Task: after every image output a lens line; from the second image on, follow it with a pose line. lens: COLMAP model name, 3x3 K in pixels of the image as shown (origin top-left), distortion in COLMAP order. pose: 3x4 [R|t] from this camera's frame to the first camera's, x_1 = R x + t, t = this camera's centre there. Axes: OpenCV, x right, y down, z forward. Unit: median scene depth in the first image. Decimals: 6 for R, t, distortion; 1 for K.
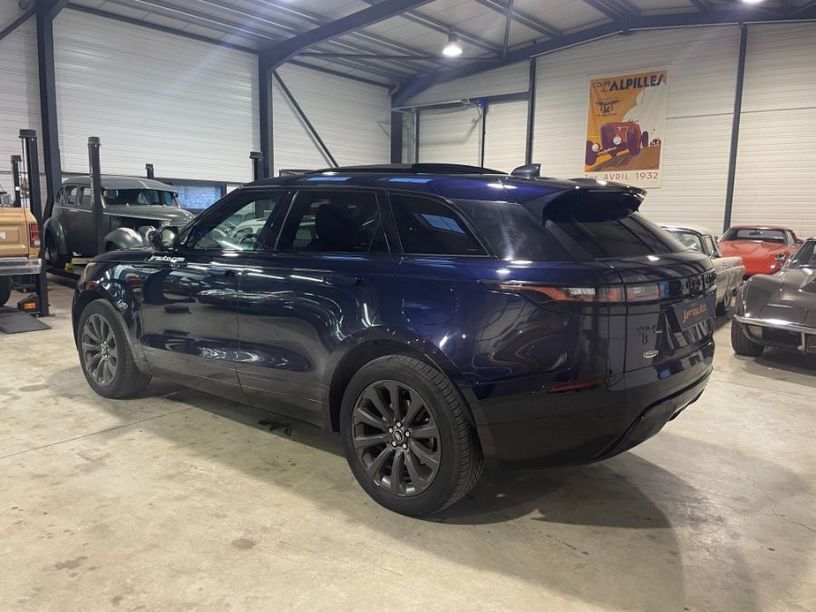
lens RADIAL K [[615.1, 0, 410.9], [0, 615.1, 306.1], [0, 0, 1]] dist [0.080176, -0.102160]
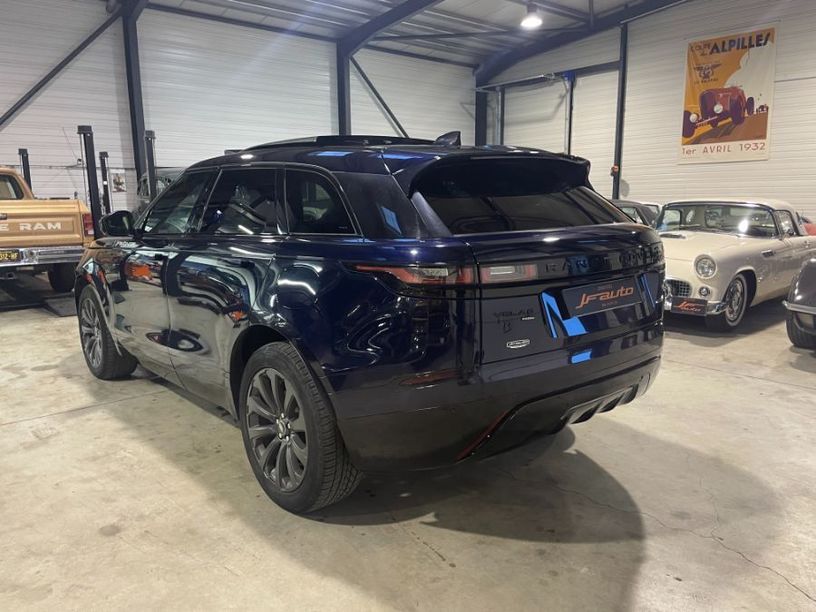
lens RADIAL K [[615.1, 0, 415.2], [0, 615.1, 310.6], [0, 0, 1]] dist [0.080176, -0.102160]
pose [[0.984113, 0.005162, -0.177467, 0.080630], [-0.000005, 0.999578, 0.029048, 0.001112], [0.177542, -0.028585, 0.983698, 0.026067]]
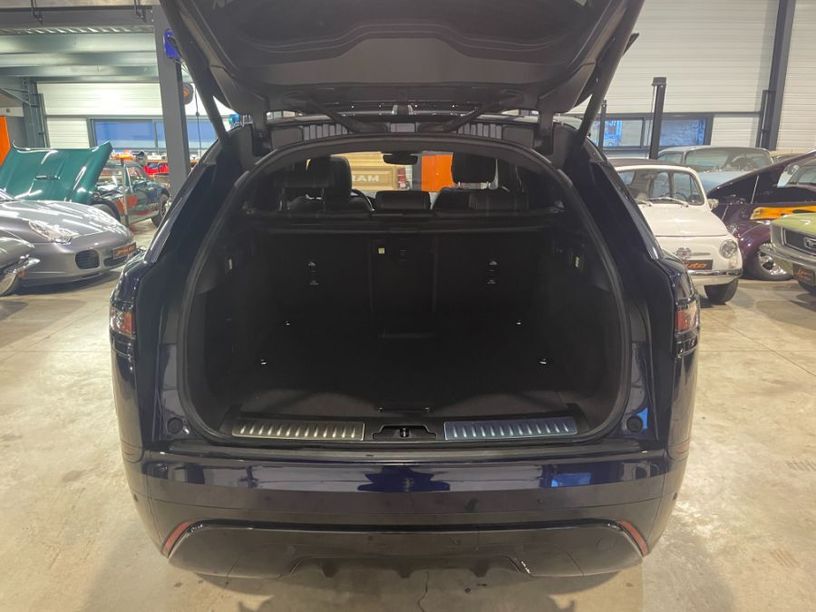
lens RADIAL K [[615.1, 0, 404.4], [0, 615.1, 309.4], [0, 0, 1]] dist [0.080176, -0.102160]
pose [[0.619424, 0.183574, -0.763292, 0.188565], [-0.101150, 0.982834, 0.154289, -0.030010], [0.778513, -0.018363, 0.627359, 0.161876]]
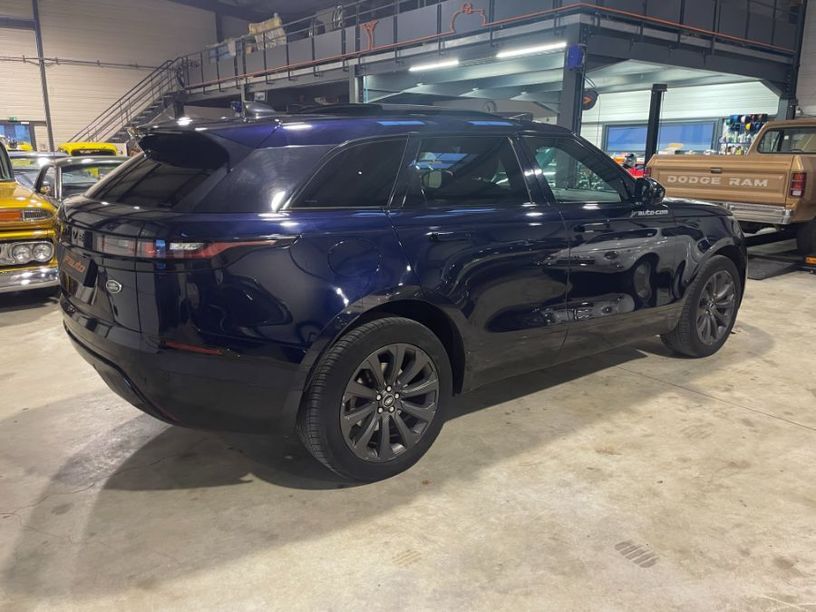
lens RADIAL K [[615.1, 0, 406.8], [0, 615.1, 304.1], [0, 0, 1]] dist [0.080176, -0.102160]
pose [[-0.236379, 0.218783, -0.946710, 0.288550], [-0.148135, 0.954817, 0.257643, -0.058222], [0.960303, 0.201142, -0.193289, 0.389674]]
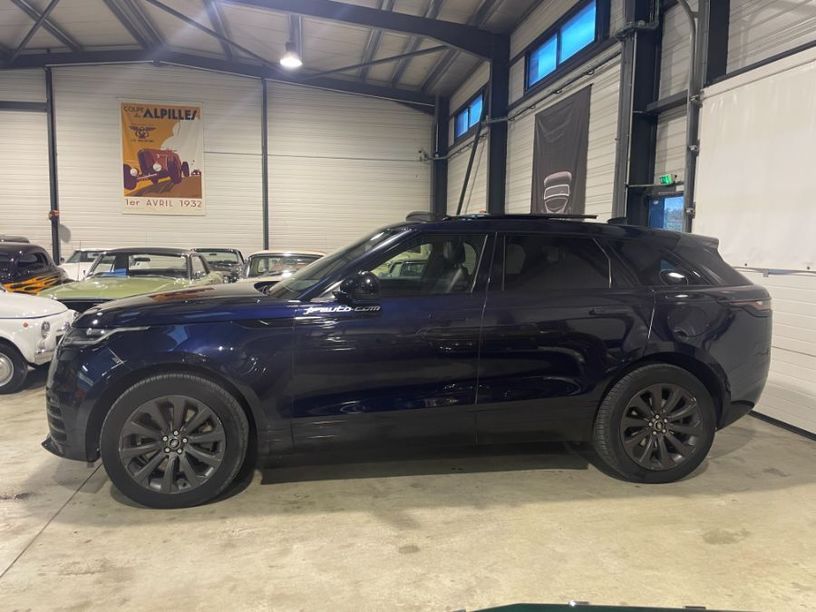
lens RADIAL K [[615.1, 0, 403.7], [0, 615.1, 311.2], [0, 0, 1]] dist [0.080176, -0.102160]
pose [[0.668758, -0.087516, 0.738311, -0.225285], [0.107155, 0.994025, 0.020767, -0.014816], [-0.735717, 0.065225, 0.674141, 0.047278]]
